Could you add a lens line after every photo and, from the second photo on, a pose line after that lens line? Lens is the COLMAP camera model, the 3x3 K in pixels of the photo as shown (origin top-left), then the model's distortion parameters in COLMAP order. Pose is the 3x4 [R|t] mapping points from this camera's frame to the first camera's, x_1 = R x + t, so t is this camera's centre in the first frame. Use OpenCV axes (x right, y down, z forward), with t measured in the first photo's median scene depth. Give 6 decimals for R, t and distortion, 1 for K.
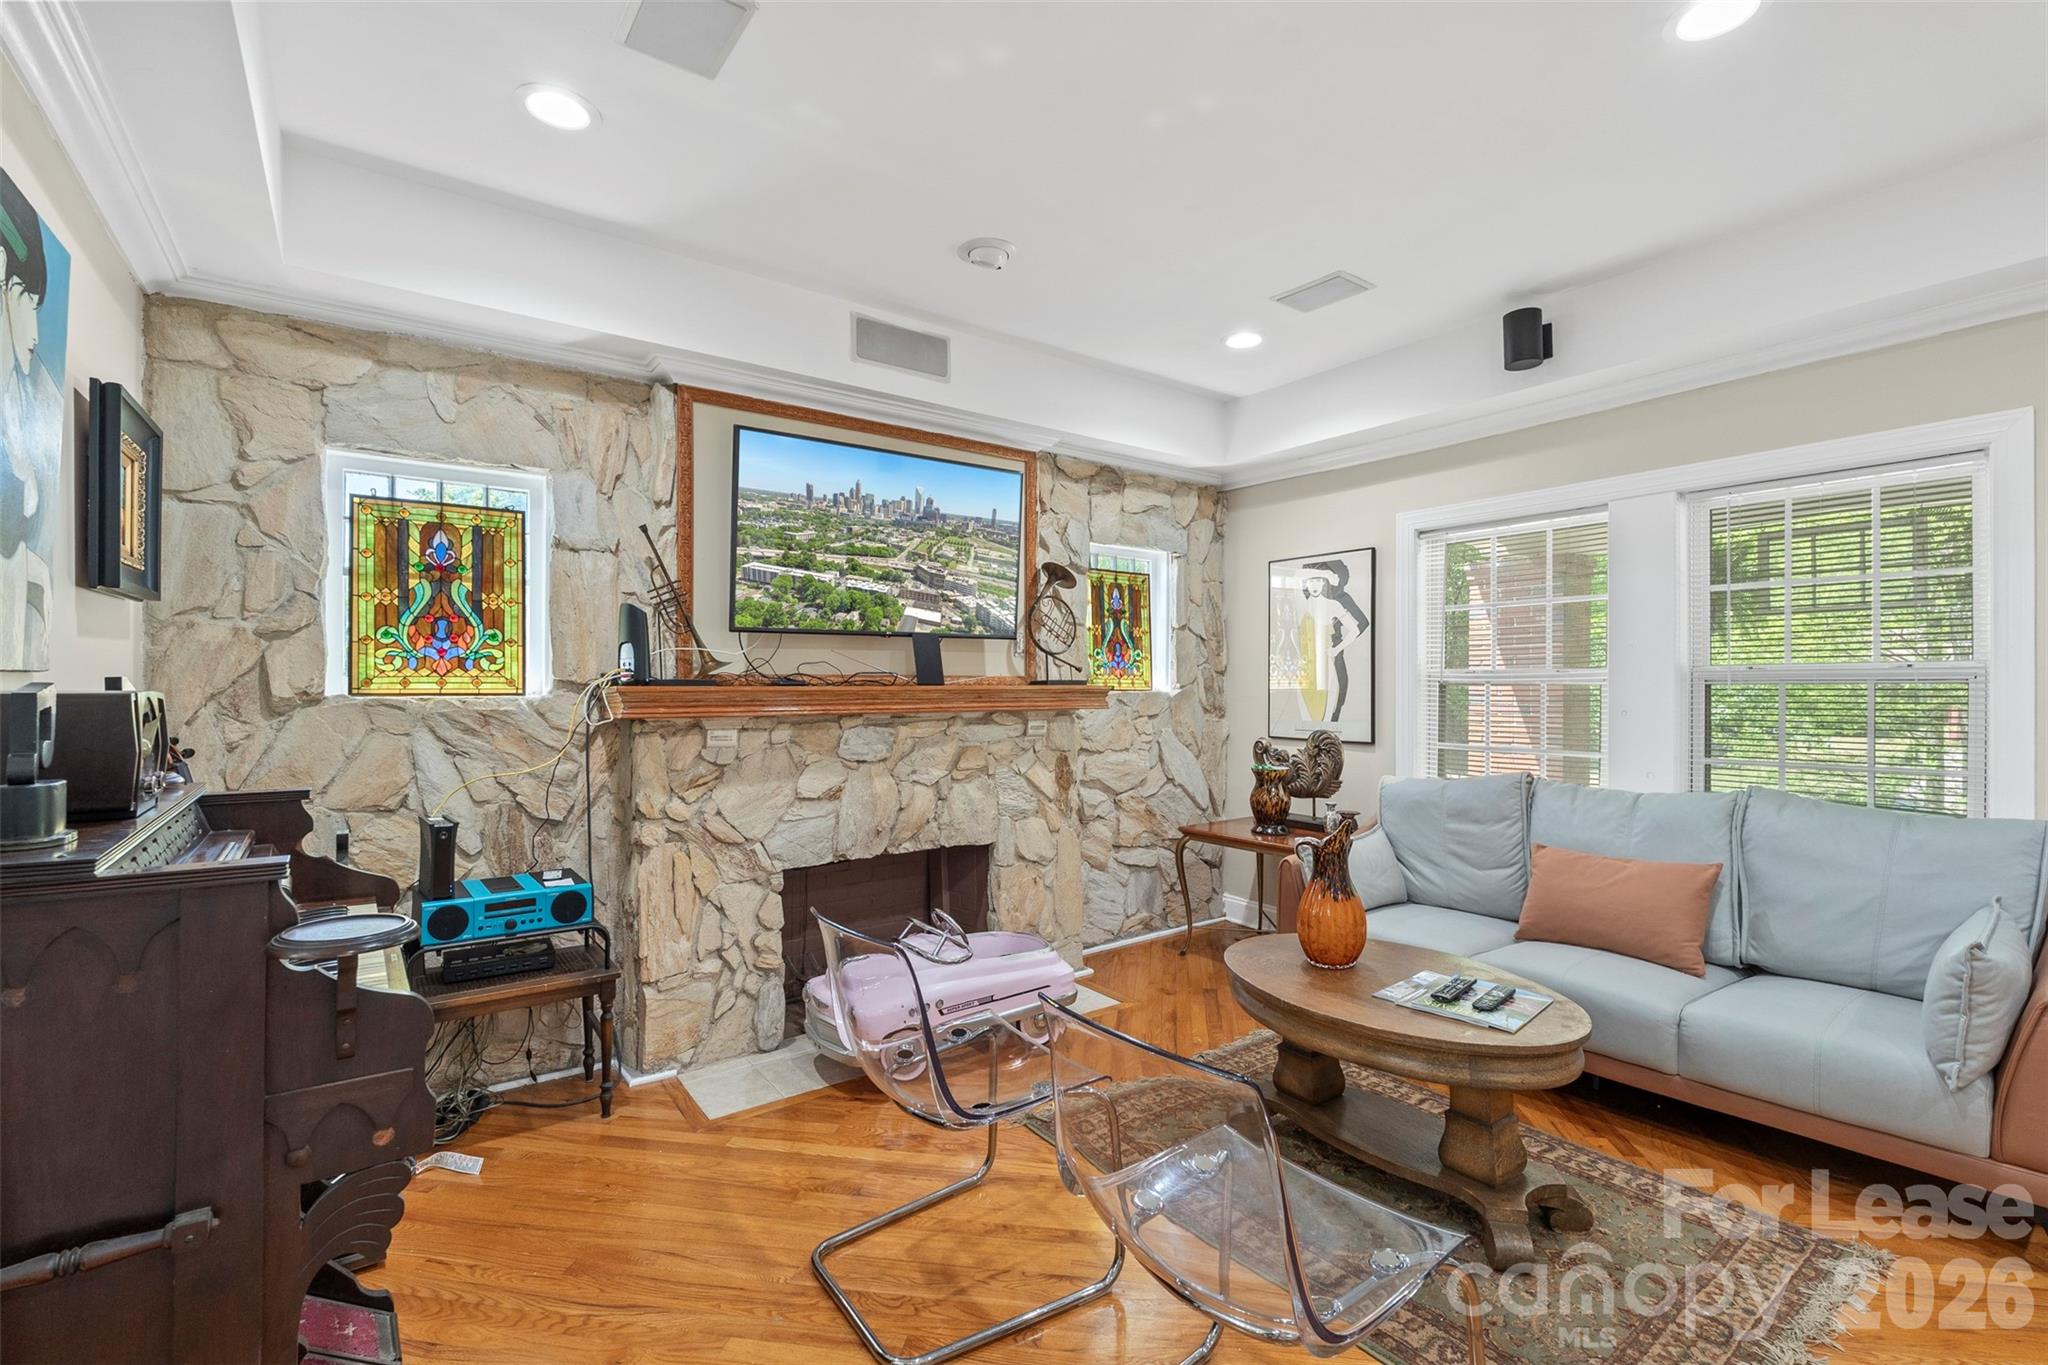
lens RADIAL K [[905.9, 0, 1023.8], [0, 905.9, 684.8], [0, 0, 1]] dist [-0.004396, 0.000575]
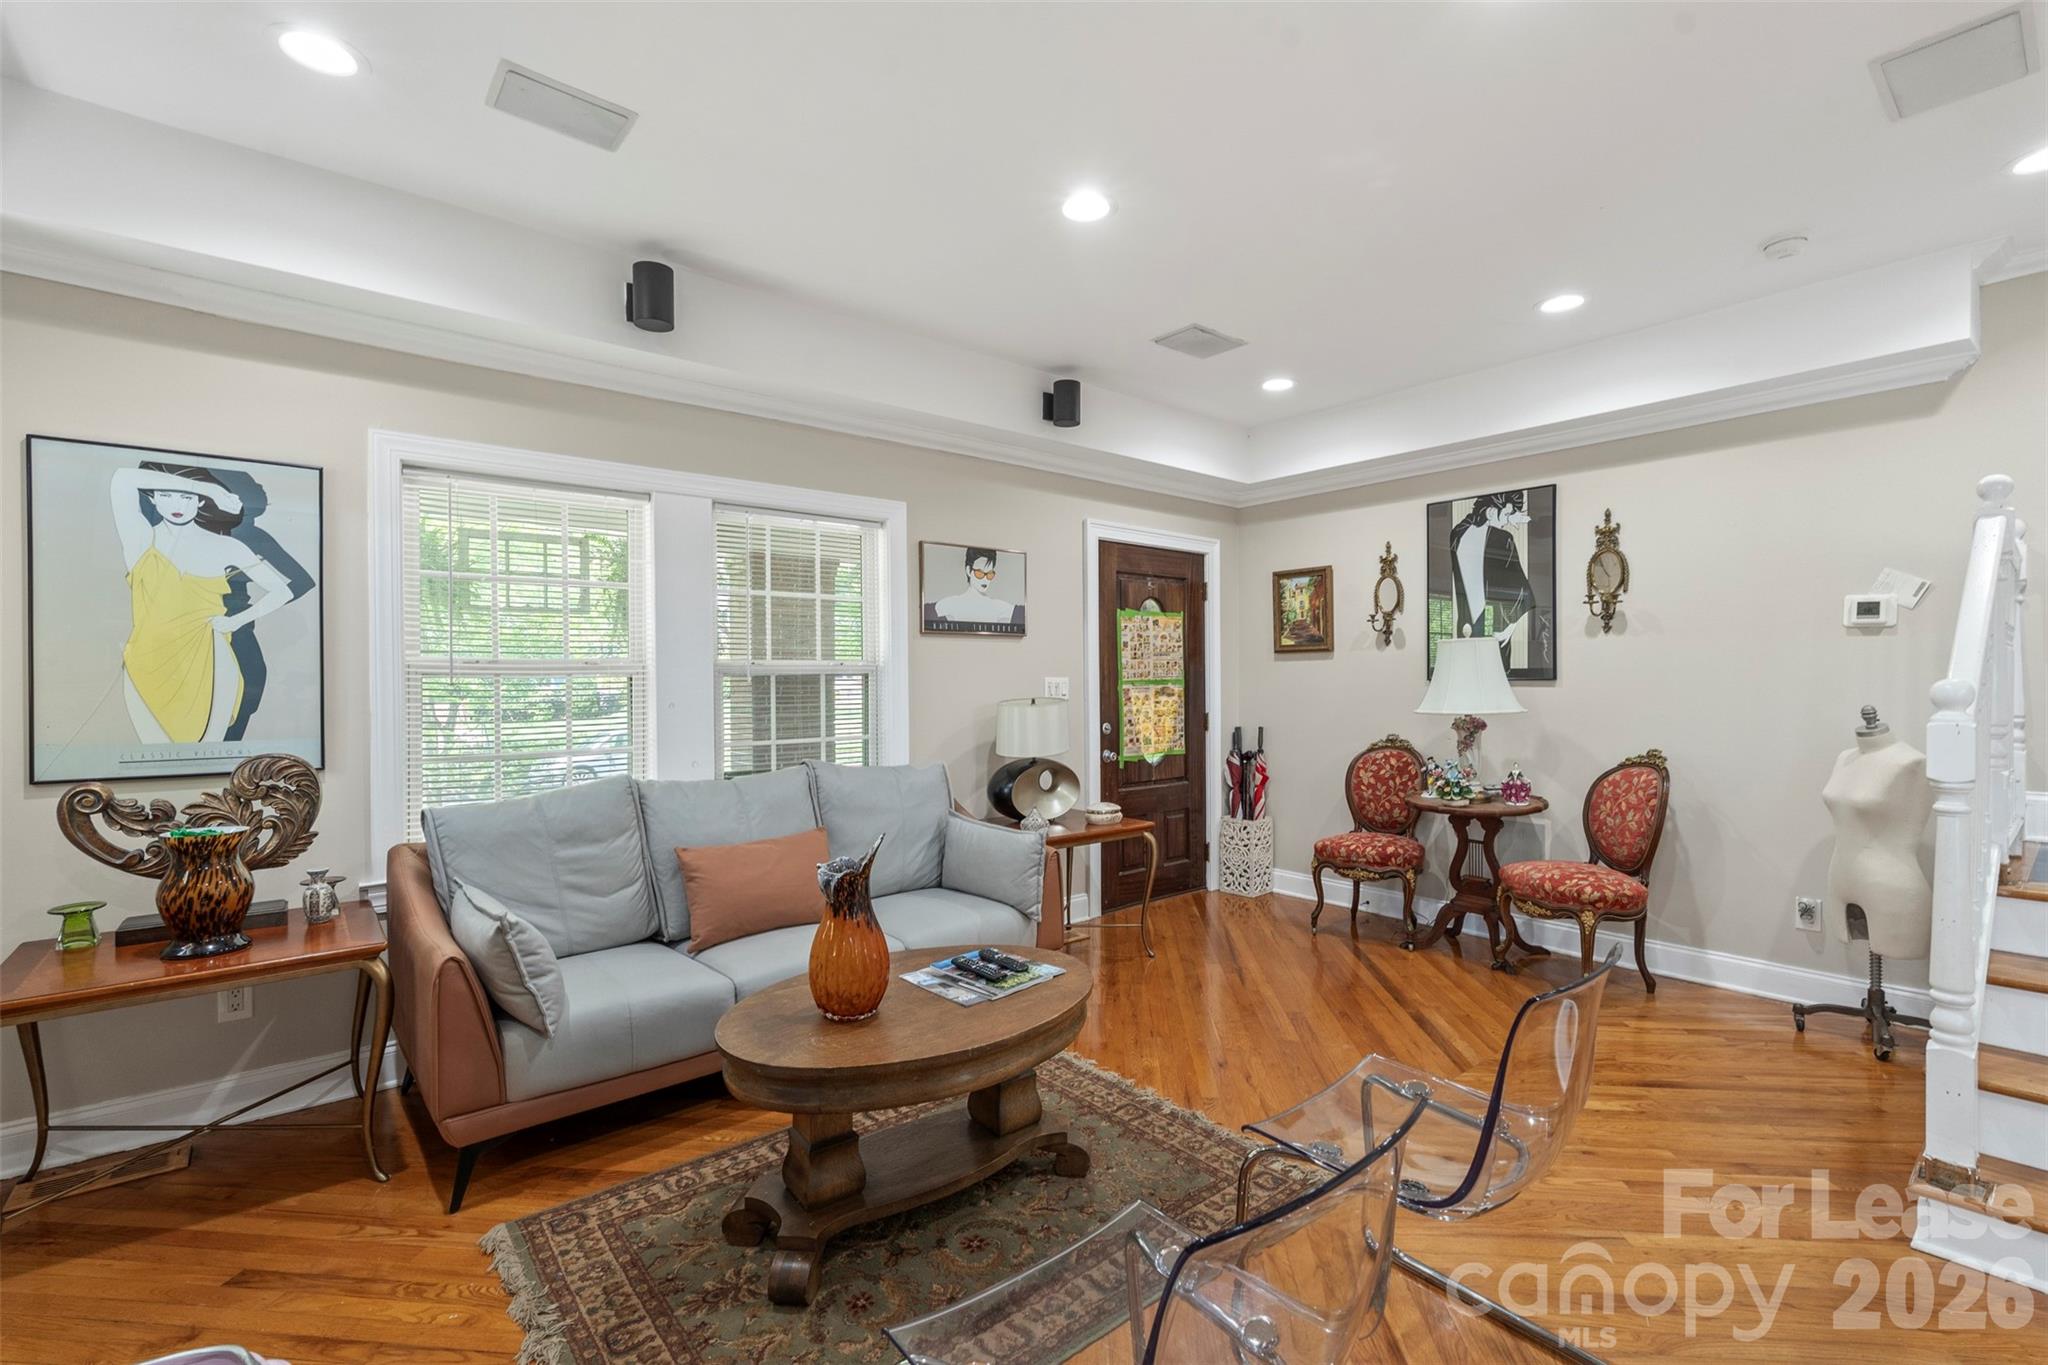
lens RADIAL K [[905.9, 0, 1045.2], [0, 905.9, 687.7], [0, 0, 1]] dist [-0.004396, 0.000575]
pose [[-0.070270, -0.009117, 0.997486, -0.366771], [0.002622, 0.999953, 0.009325, 0.002134], [-0.997525, 0.003271, -0.070242, 0.645580]]
